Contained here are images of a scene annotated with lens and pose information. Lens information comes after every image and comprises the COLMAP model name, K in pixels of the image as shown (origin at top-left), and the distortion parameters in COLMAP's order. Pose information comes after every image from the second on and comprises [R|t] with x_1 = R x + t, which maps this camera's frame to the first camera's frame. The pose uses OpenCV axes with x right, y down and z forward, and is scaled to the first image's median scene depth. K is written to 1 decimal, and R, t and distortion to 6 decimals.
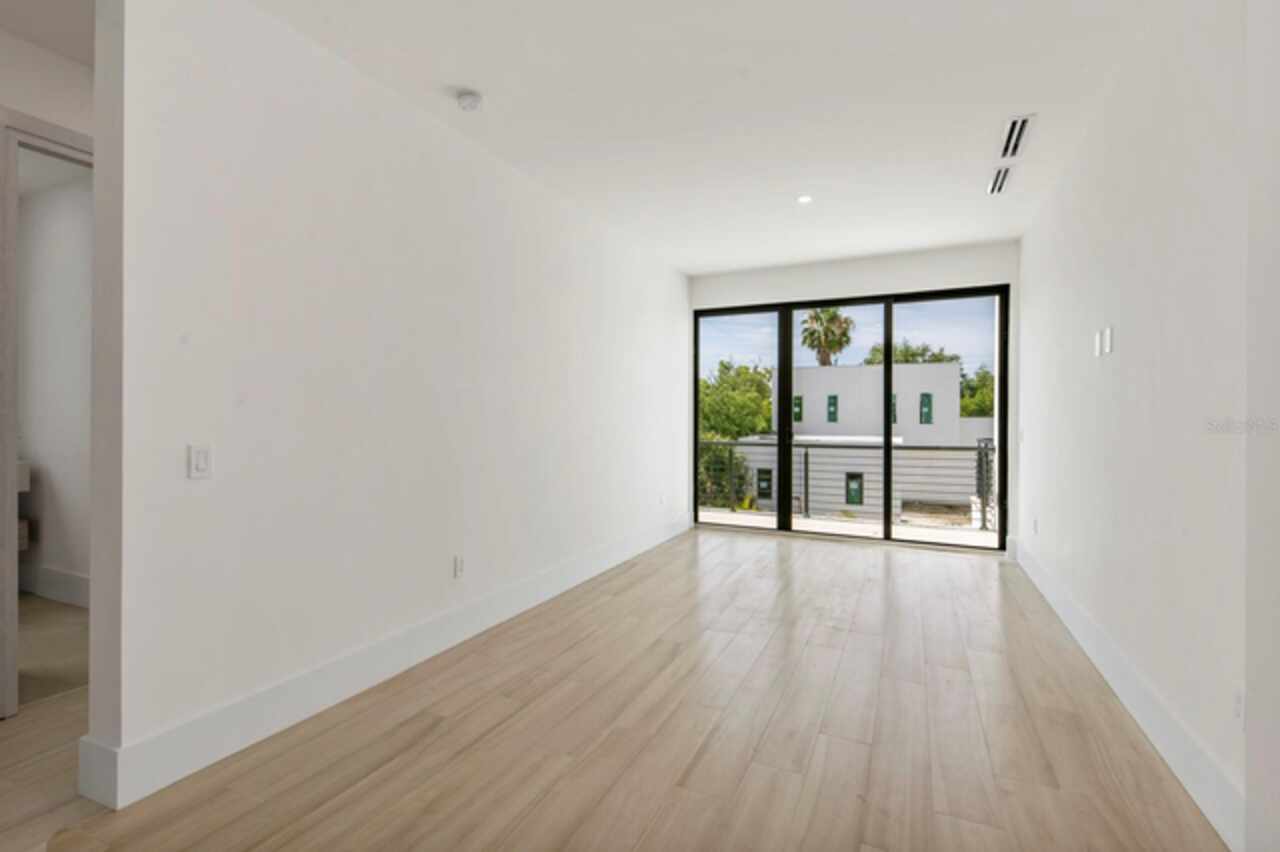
lens RADIAL K [[585.3, 0, 642.6], [0, 585.3, 421.4], [0, 0, 1]] dist [0.045661, -0.014854]
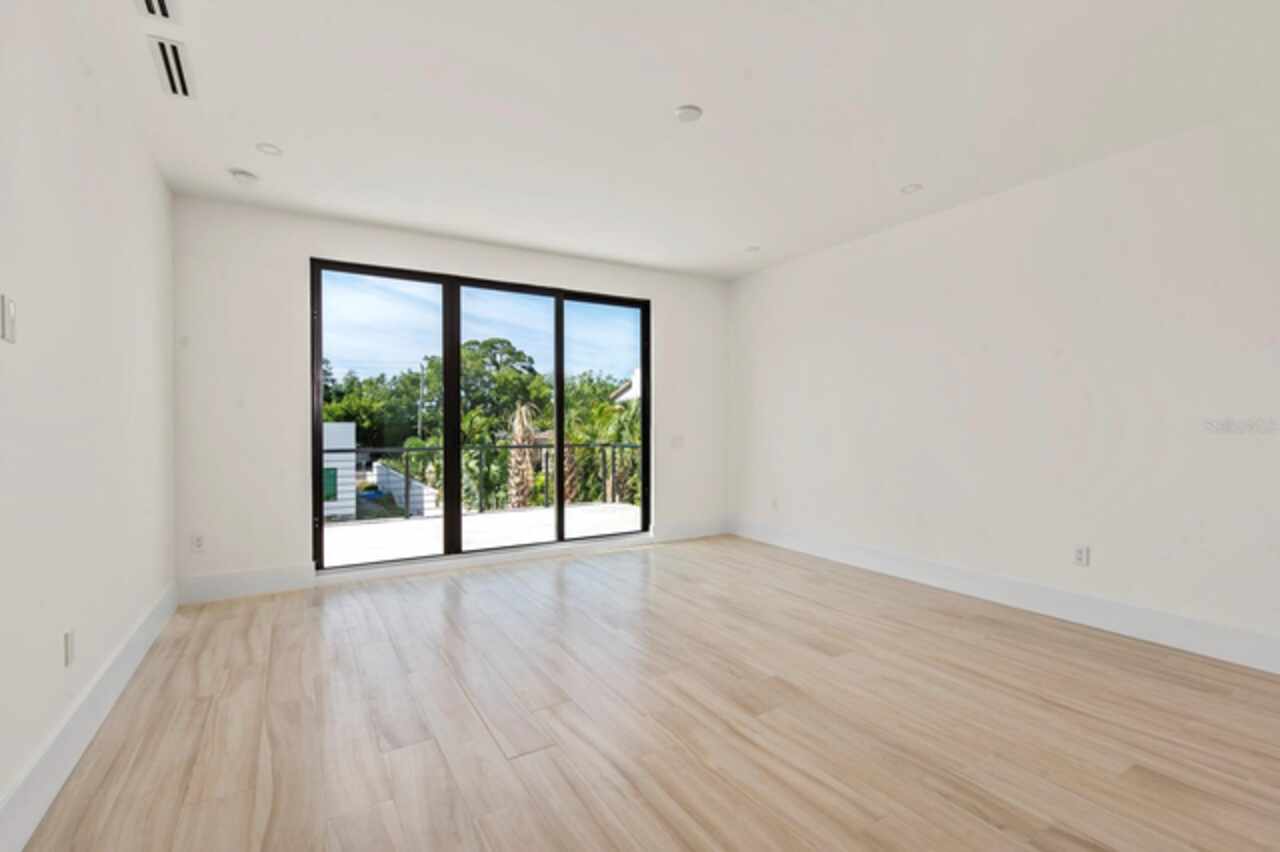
lens RADIAL K [[585.3, 0, 642.6], [0, 585.3, 421.4], [0, 0, 1]] dist [0.045661, -0.014854]
pose [[0.552429, -0.005115, 0.833544, -0.295692], [0.011857, 0.999928, -0.001723, 0.005962], [-0.833476, 0.010835, 0.552450, 0.326463]]
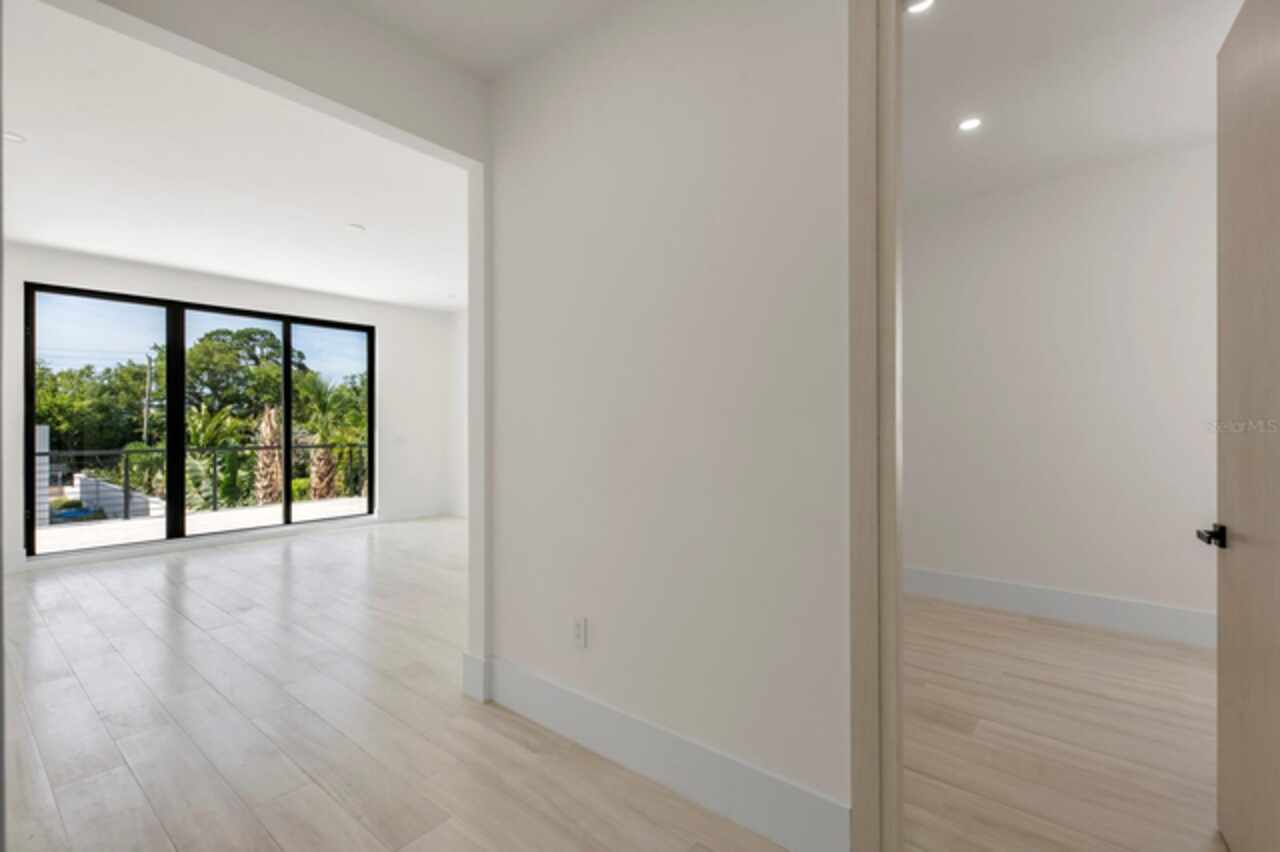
lens RADIAL K [[585.3, 0, 642.6], [0, 585.3, 421.4], [0, 0, 1]] dist [0.045661, -0.014854]
pose [[0.252476, -0.000970, 0.967603, -0.511424], [0.011243, 0.999935, -0.001931, 0.006519], [-0.967538, 0.011366, 0.252470, 0.016390]]
